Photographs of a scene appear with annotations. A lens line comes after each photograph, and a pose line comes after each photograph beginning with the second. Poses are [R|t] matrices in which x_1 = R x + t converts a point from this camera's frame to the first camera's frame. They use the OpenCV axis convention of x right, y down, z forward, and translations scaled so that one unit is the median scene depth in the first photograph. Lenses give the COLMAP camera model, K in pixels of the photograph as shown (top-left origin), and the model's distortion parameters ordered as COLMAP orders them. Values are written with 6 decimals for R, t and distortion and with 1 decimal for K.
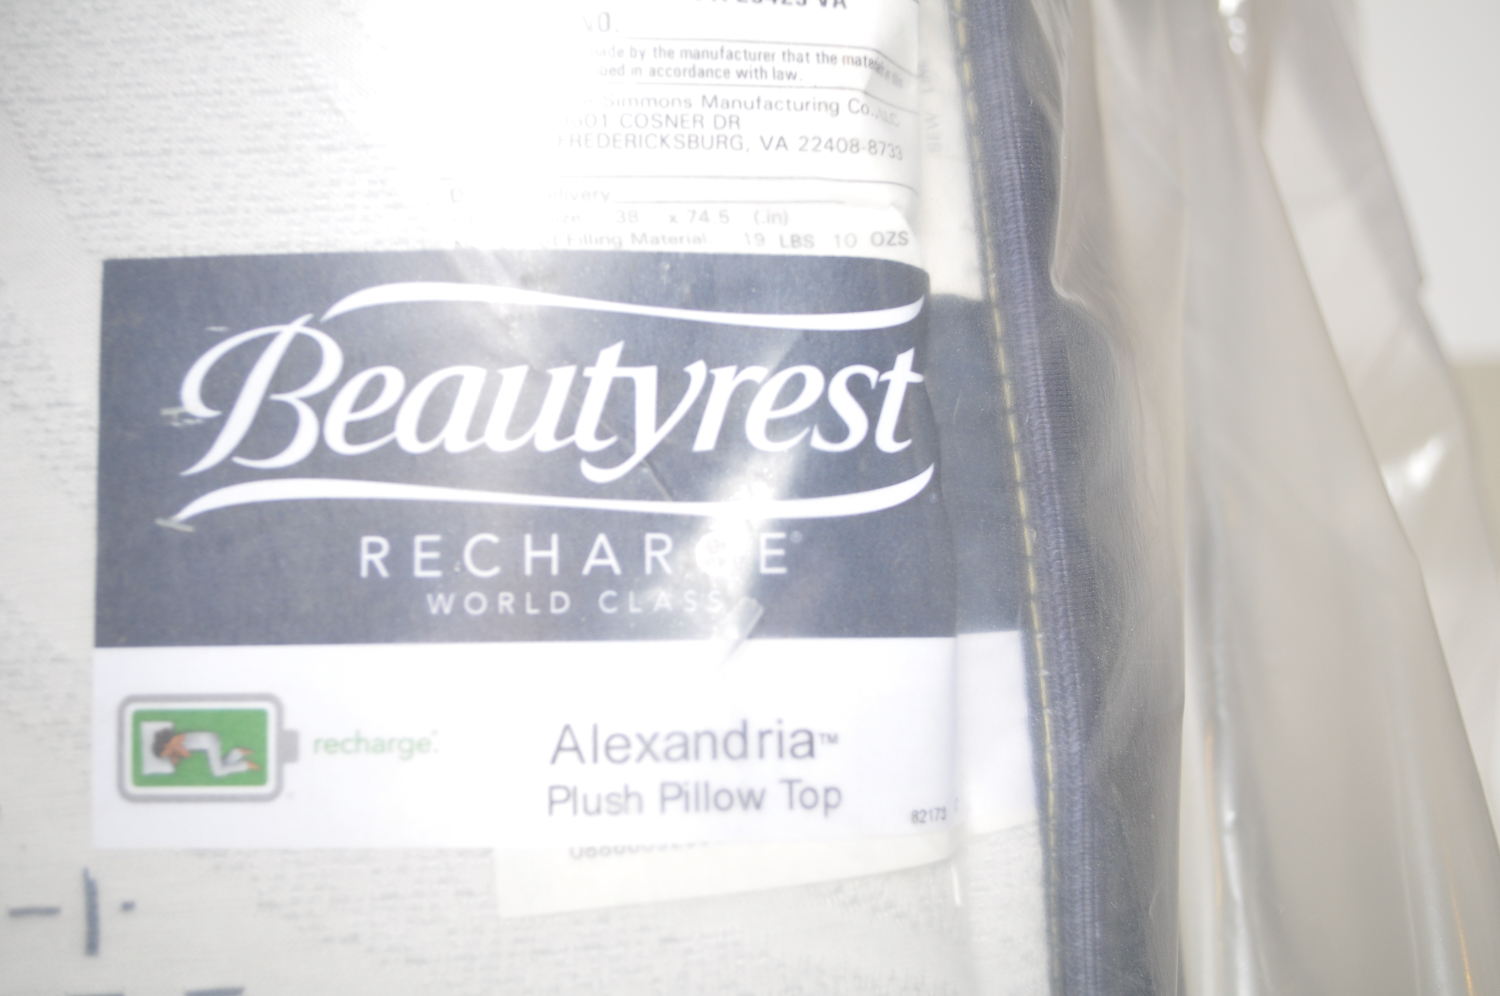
lens RADIAL K [[1853.1, 0, 751.3], [0, 1853.1, 496.9], [0, 0, 1]] dist [-0.019228, 0.000000]
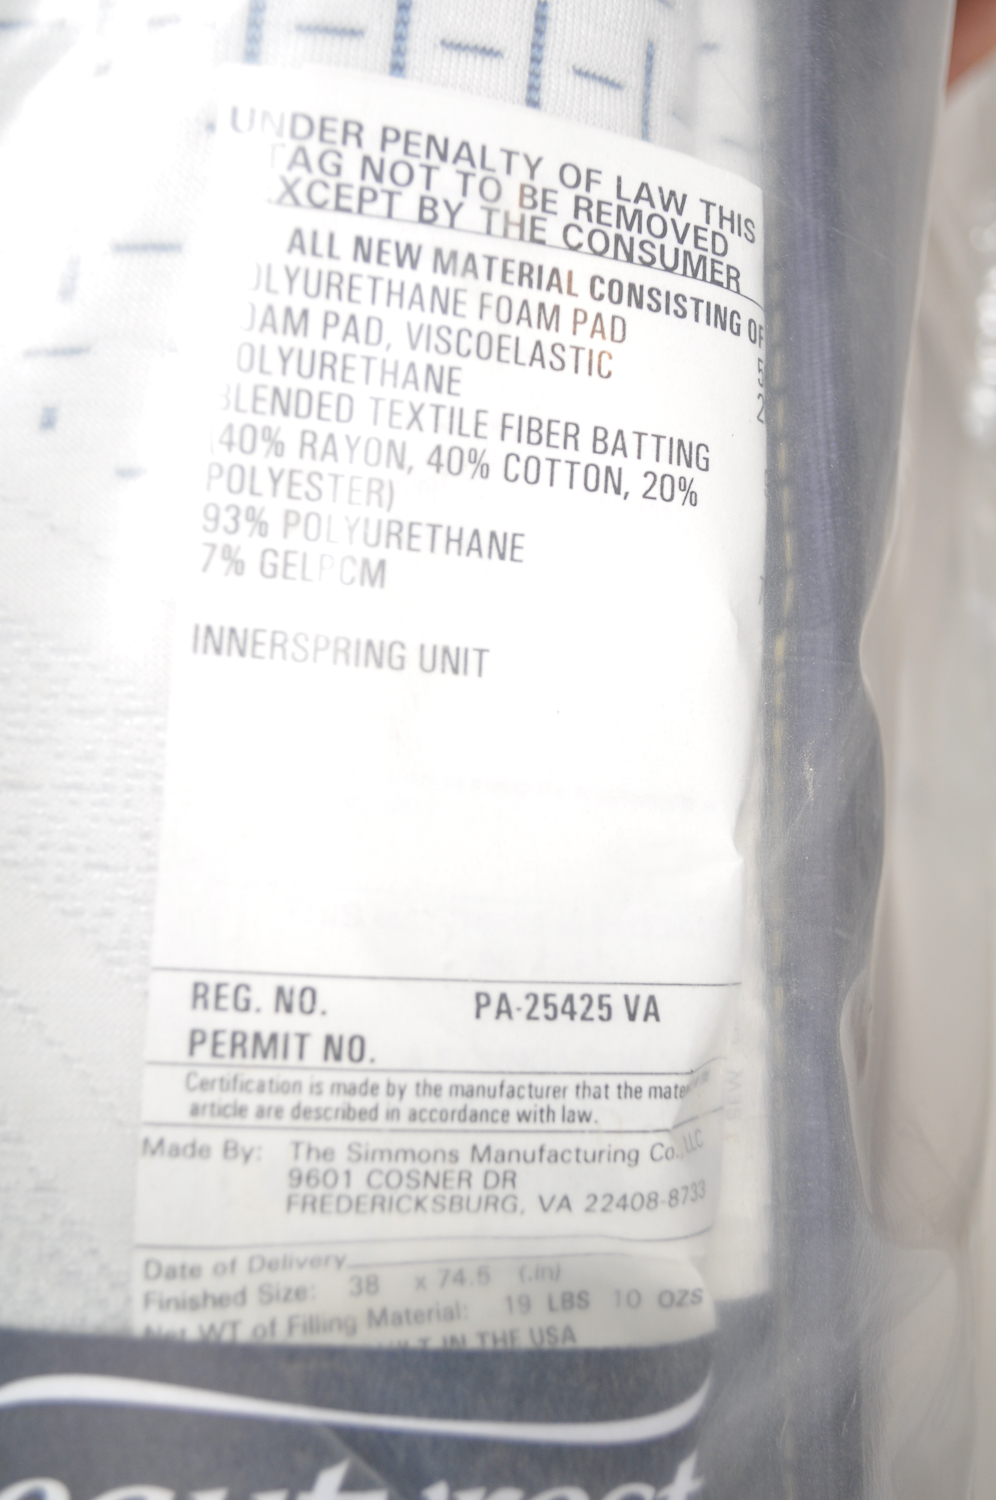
lens RADIAL K [[1853.1, 0, 496.7], [0, 1853.1, 750.6], [0, 0, 1]] dist [-0.019228, 0.000000]
pose [[0.992761, 0.086041, 0.083802, -0.096728], [-0.096065, 0.987617, 0.124032, -0.481112], [-0.072093, -0.131185, 0.988733, 0.237809]]
